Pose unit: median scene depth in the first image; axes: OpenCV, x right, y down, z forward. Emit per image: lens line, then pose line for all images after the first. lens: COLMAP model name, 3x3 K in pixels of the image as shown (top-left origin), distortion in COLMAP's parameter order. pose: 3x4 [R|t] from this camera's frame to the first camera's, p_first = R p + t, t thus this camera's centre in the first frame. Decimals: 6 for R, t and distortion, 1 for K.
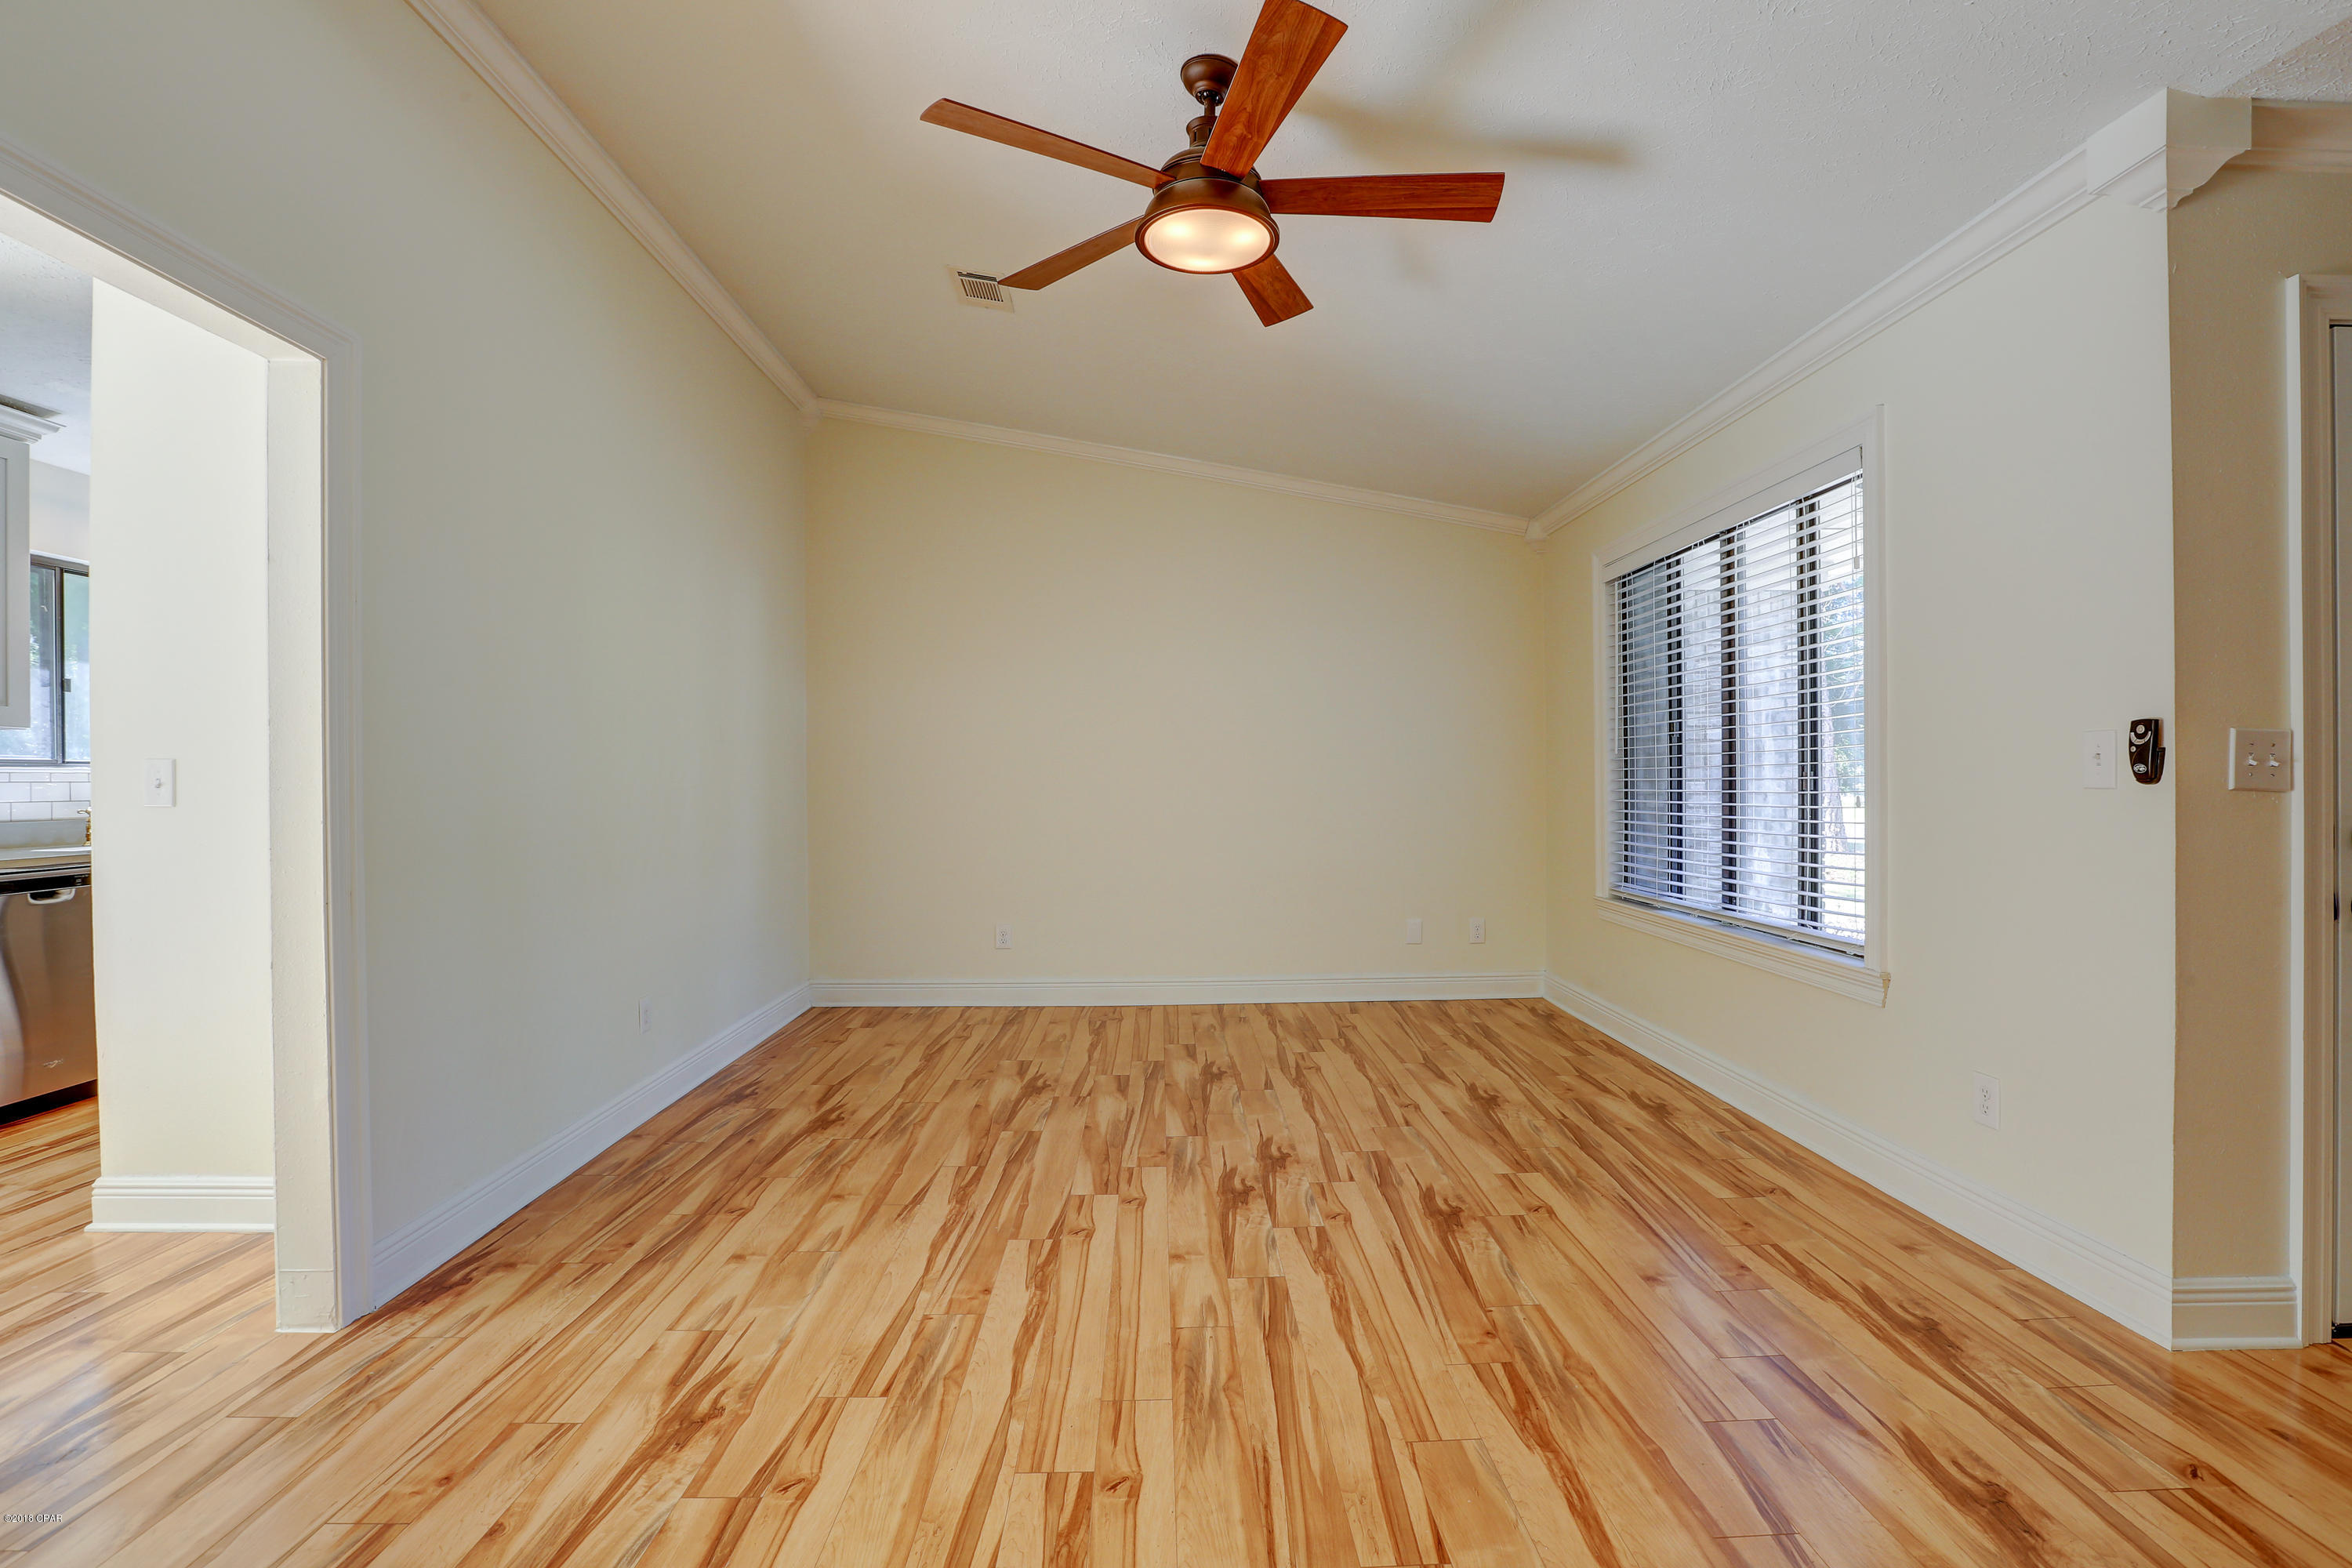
lens RADIAL K [[1068.2, 0, 1173.5], [0, 1068.2, 781.2], [0, 0, 1]] dist [-0.058475, 0.021945]
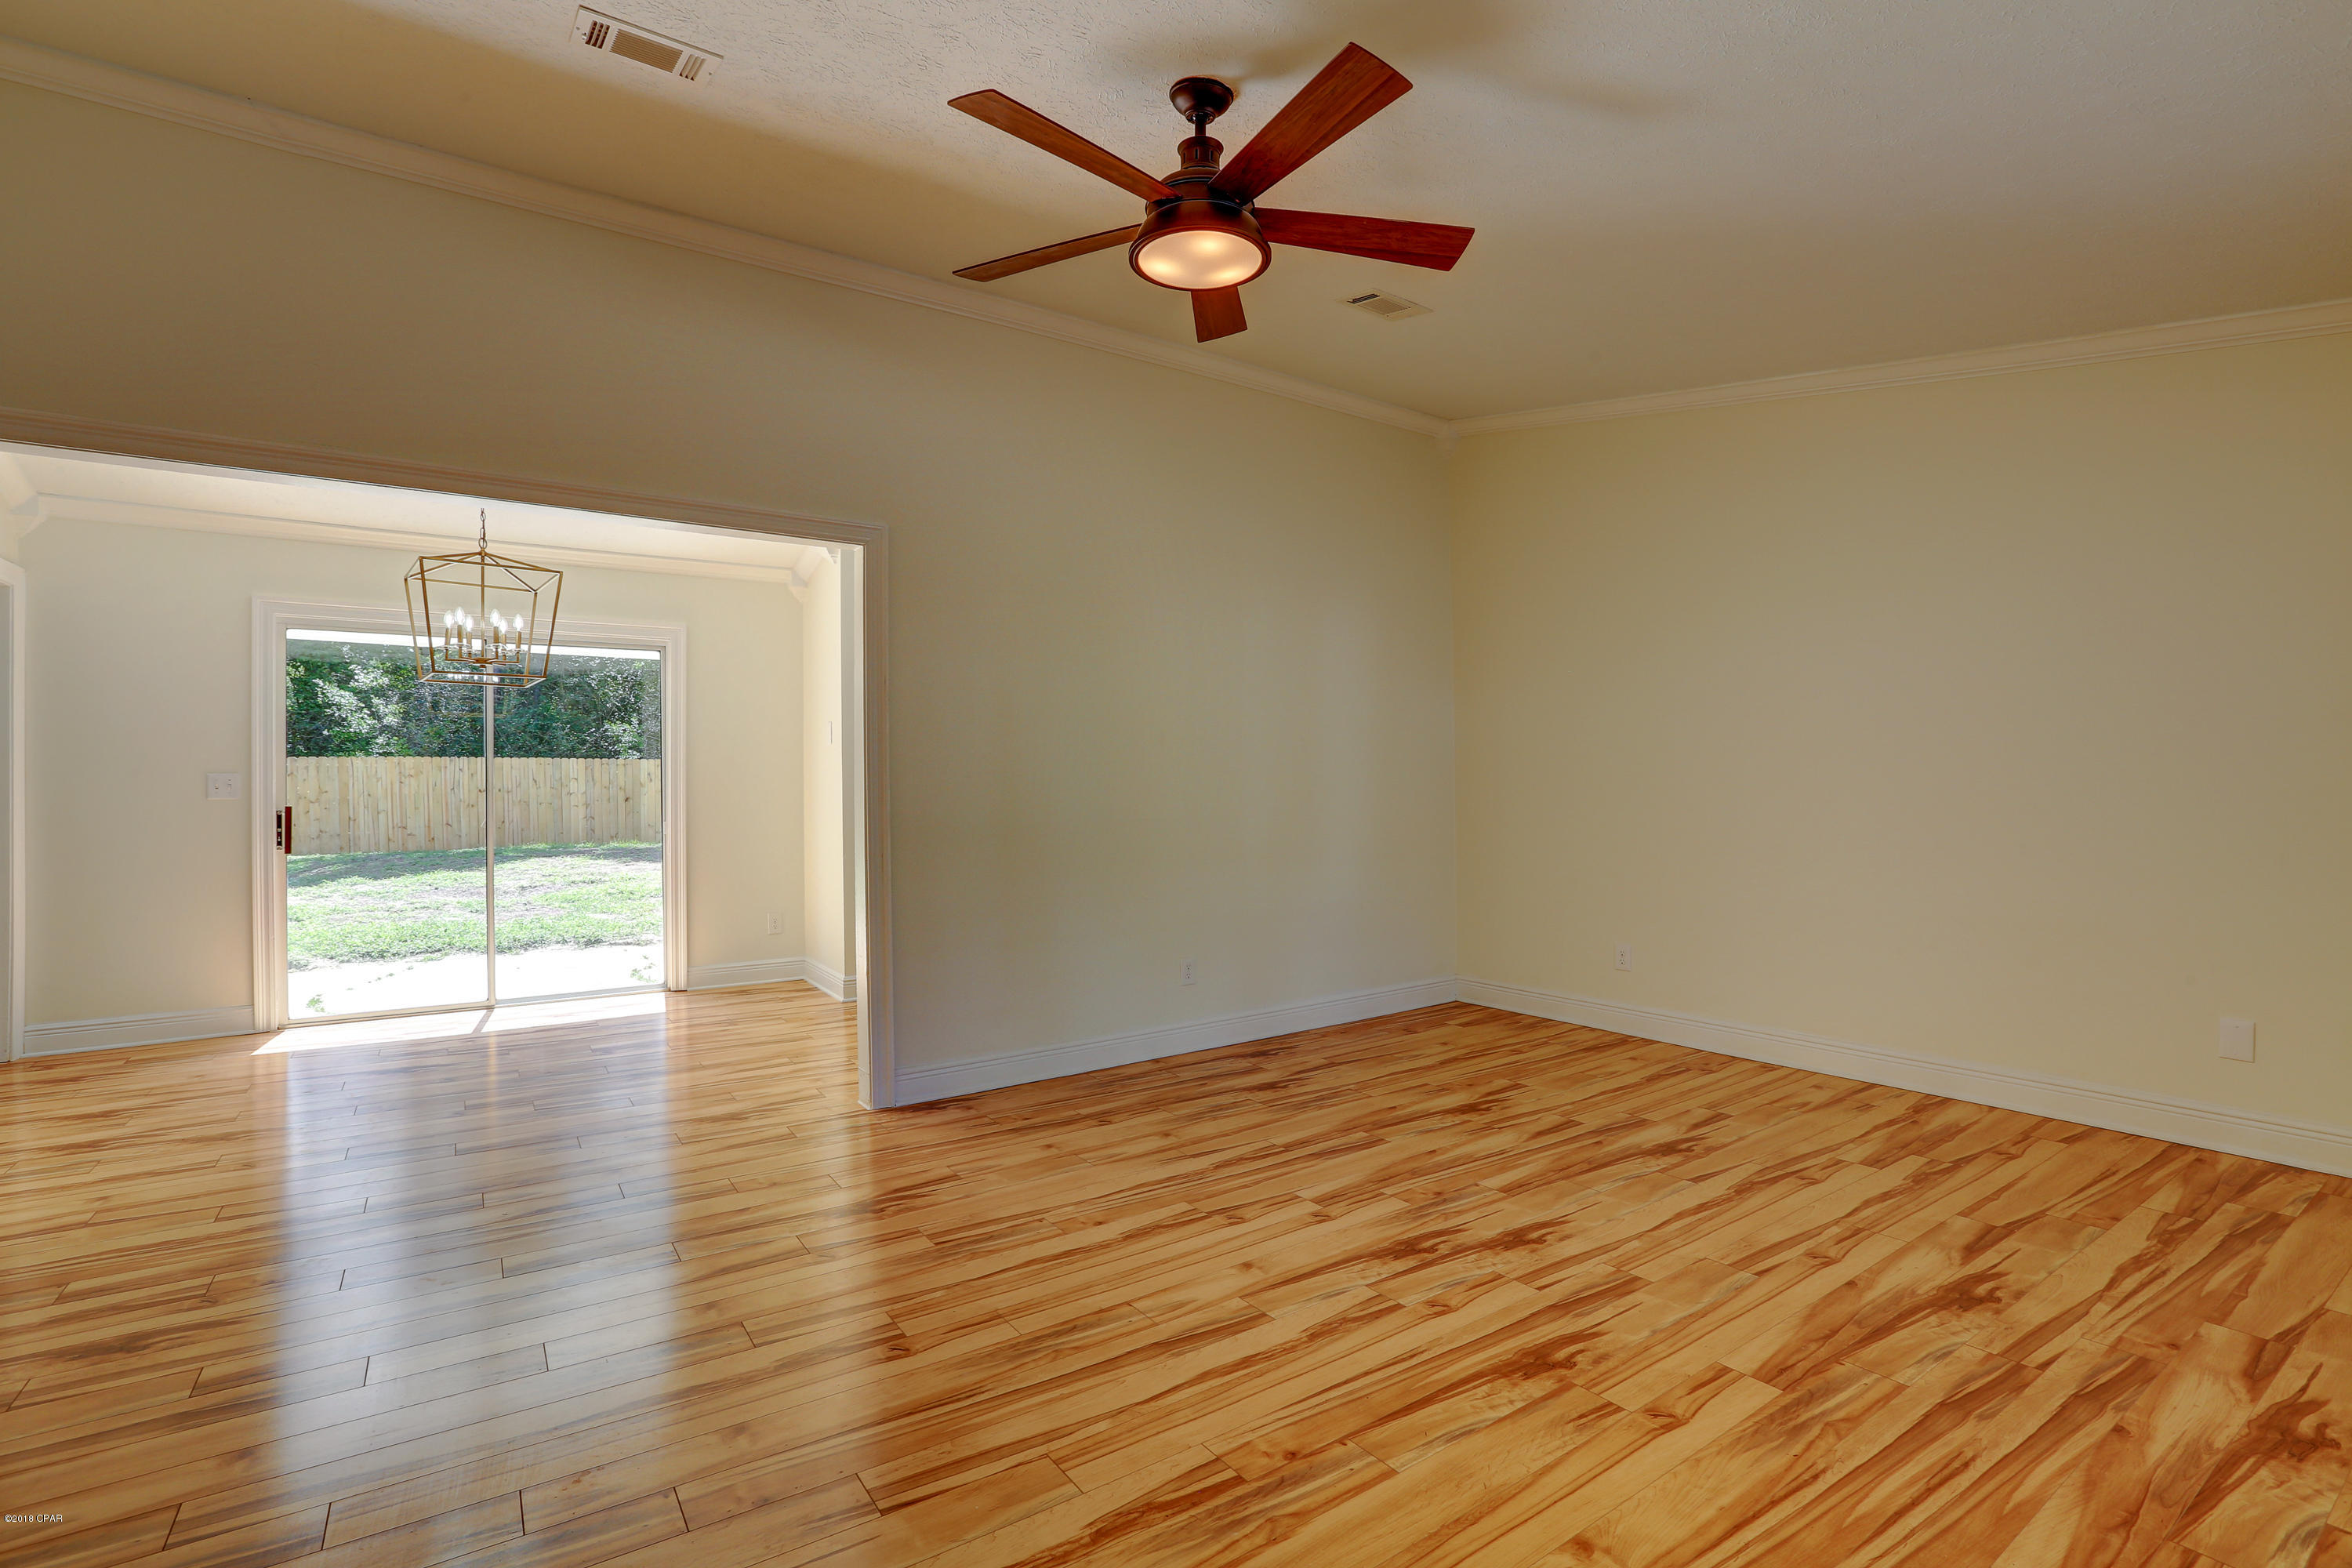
lens RADIAL K [[1068.2, 0, 1173.5], [0, 1068.2, 781.2], [0, 0, 1]] dist [-0.058475, 0.021945]
pose [[0.549710, -0.001974, -0.835353, 0.761156], [0.002858, 0.999996, -0.000482, -0.009416], [0.835351, -0.002123, 0.549713, 0.370326]]
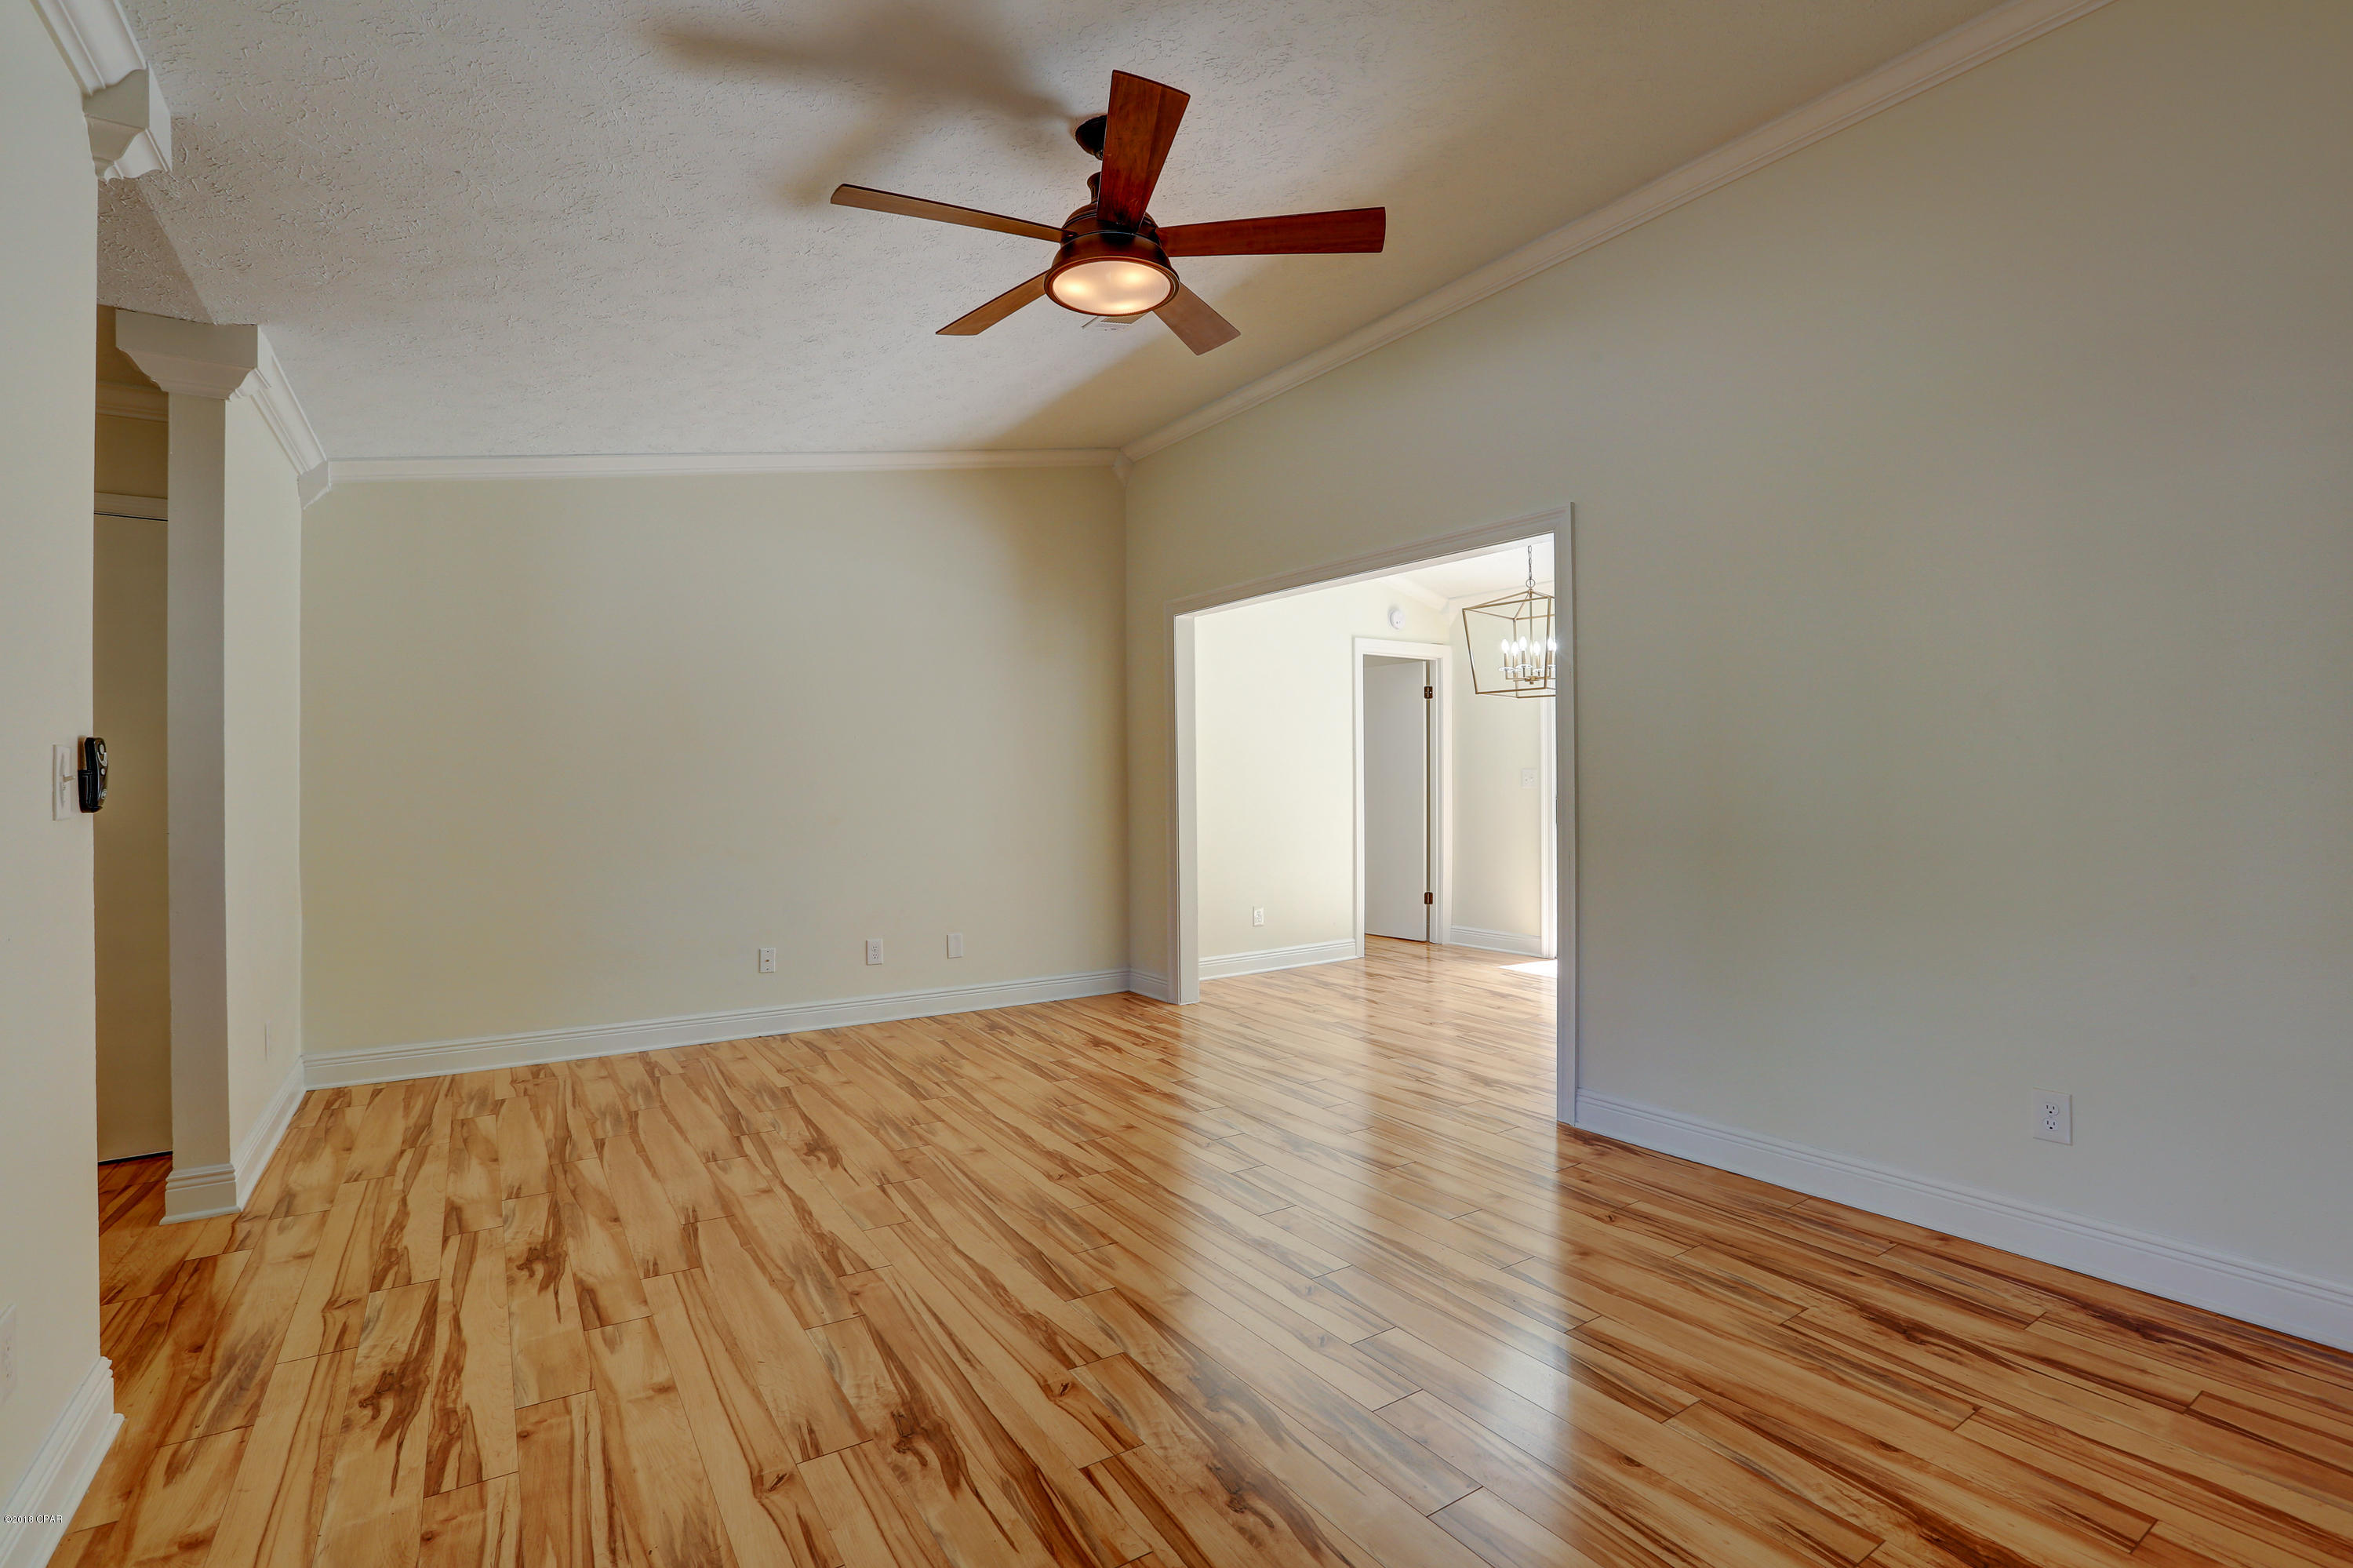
lens RADIAL K [[1068.7, 0, 1174.0], [0, 1068.7, 781.2], [0, 0, 1]] dist [-0.058475, 0.021945]
pose [[-0.842377, 0.008422, -0.538822, 0.492096], [0.008776, 0.999960, 0.001911, -0.013148], [0.538817, -0.003119, -0.842417, 1.702090]]
